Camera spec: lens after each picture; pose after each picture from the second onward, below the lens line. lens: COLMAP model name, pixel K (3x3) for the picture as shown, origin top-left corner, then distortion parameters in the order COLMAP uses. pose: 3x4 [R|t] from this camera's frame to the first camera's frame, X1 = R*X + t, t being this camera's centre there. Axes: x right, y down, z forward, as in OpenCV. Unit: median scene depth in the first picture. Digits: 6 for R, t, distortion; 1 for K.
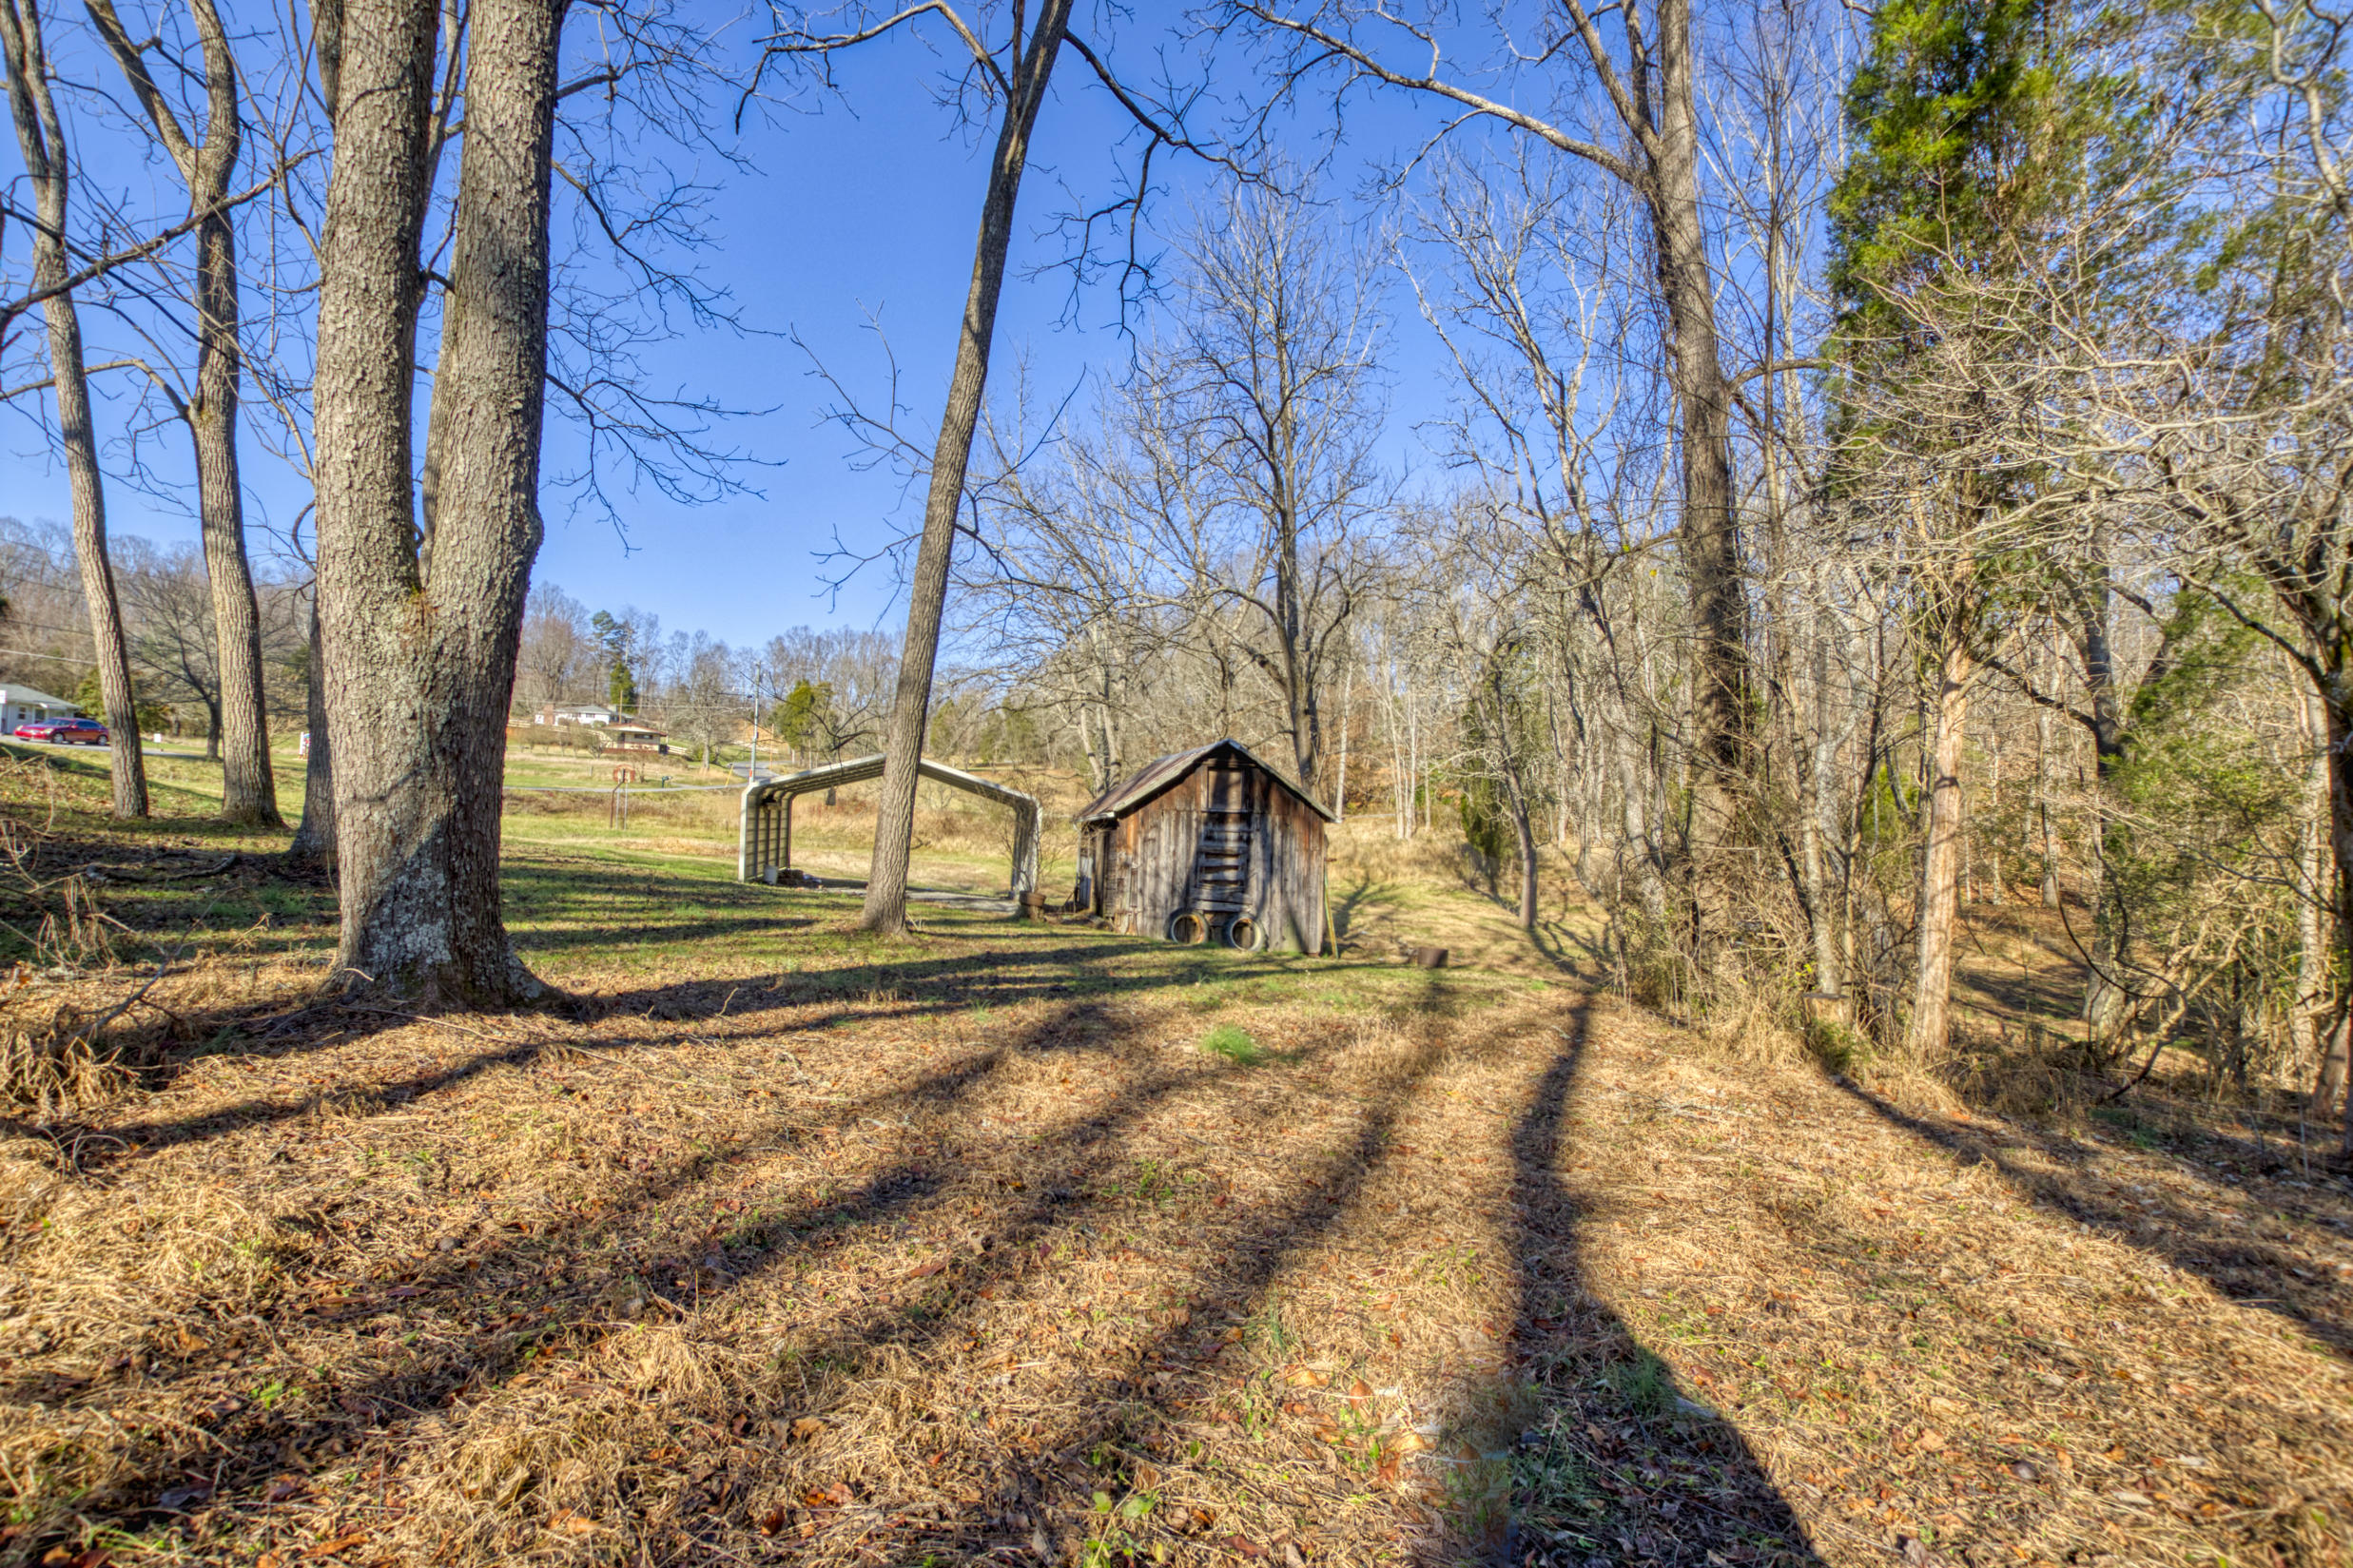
lens RADIAL K [[1043.6, 0, 1166.1], [0, 1043.6, 807.3], [0, 0, 1]] dist [-0.030179, 0.001014]
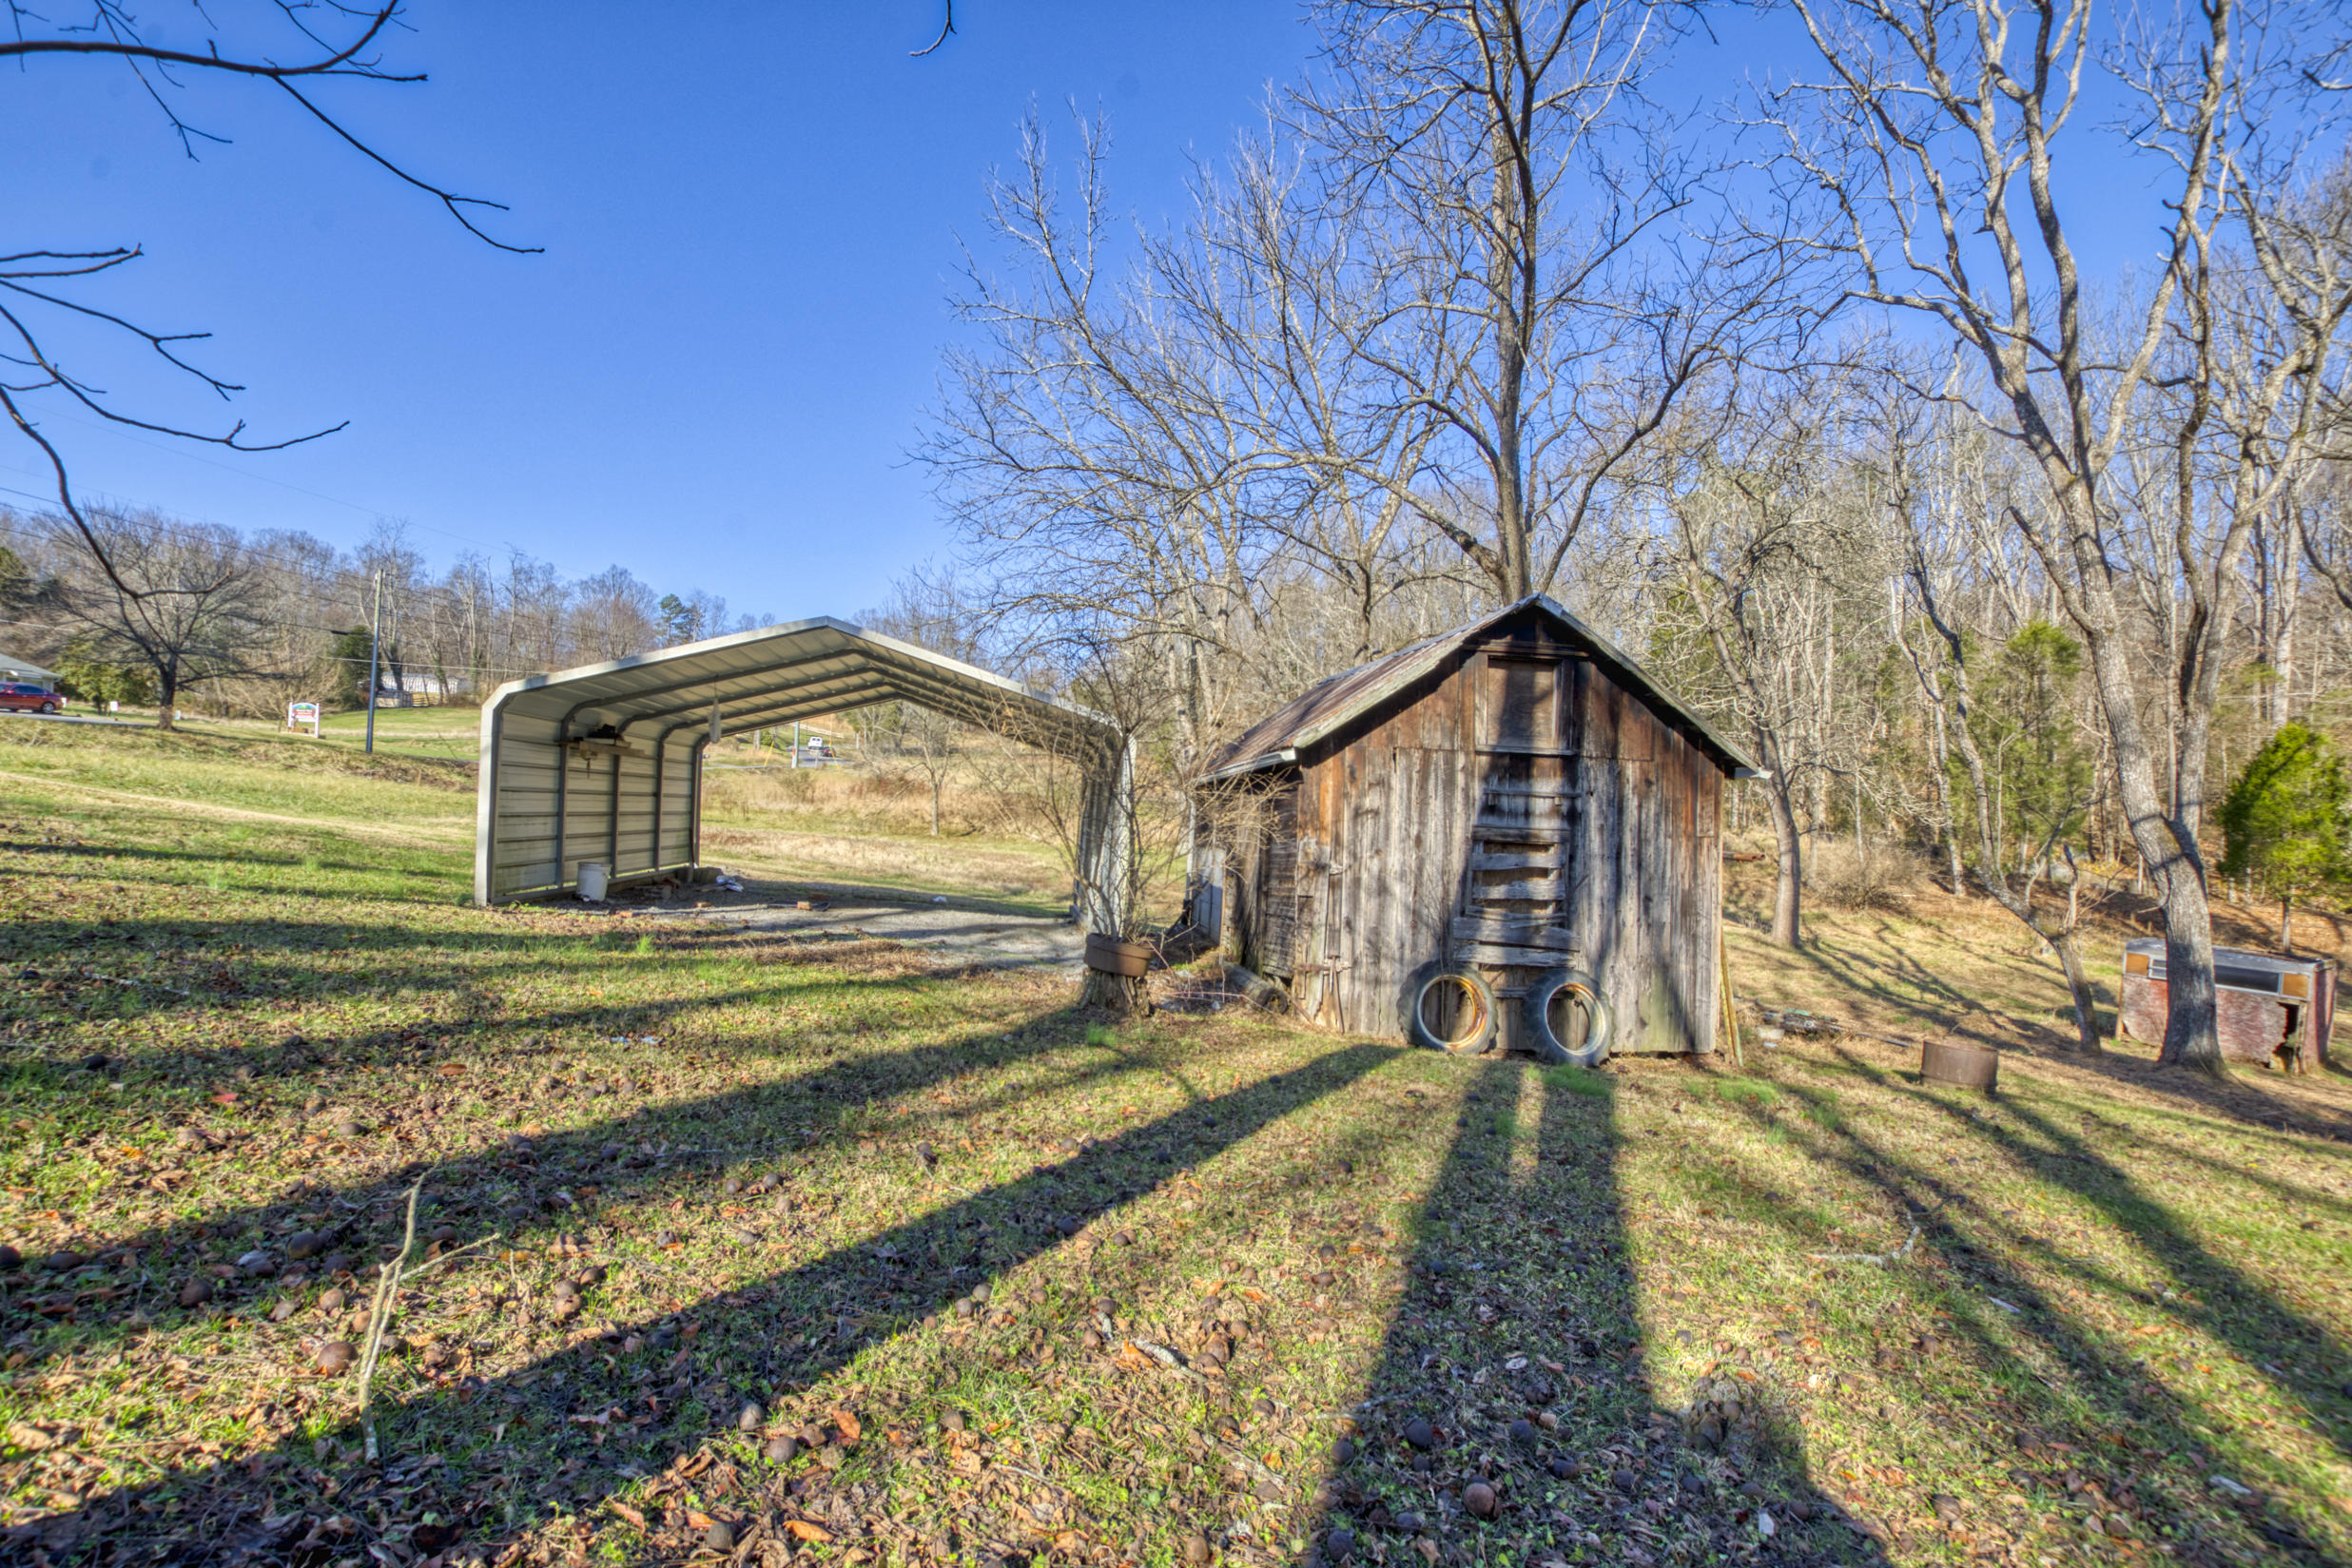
lens RADIAL K [[1043.1, 0, 1165.6], [0, 1043.1, 807.2], [0, 0, 1]] dist [-0.030179, 0.001014]
pose [[0.997787, 0.003079, -0.066423, -0.074225], [-0.002374, 0.999940, 0.010695, 0.024167], [0.066452, -0.010513, 0.997734, 0.528994]]
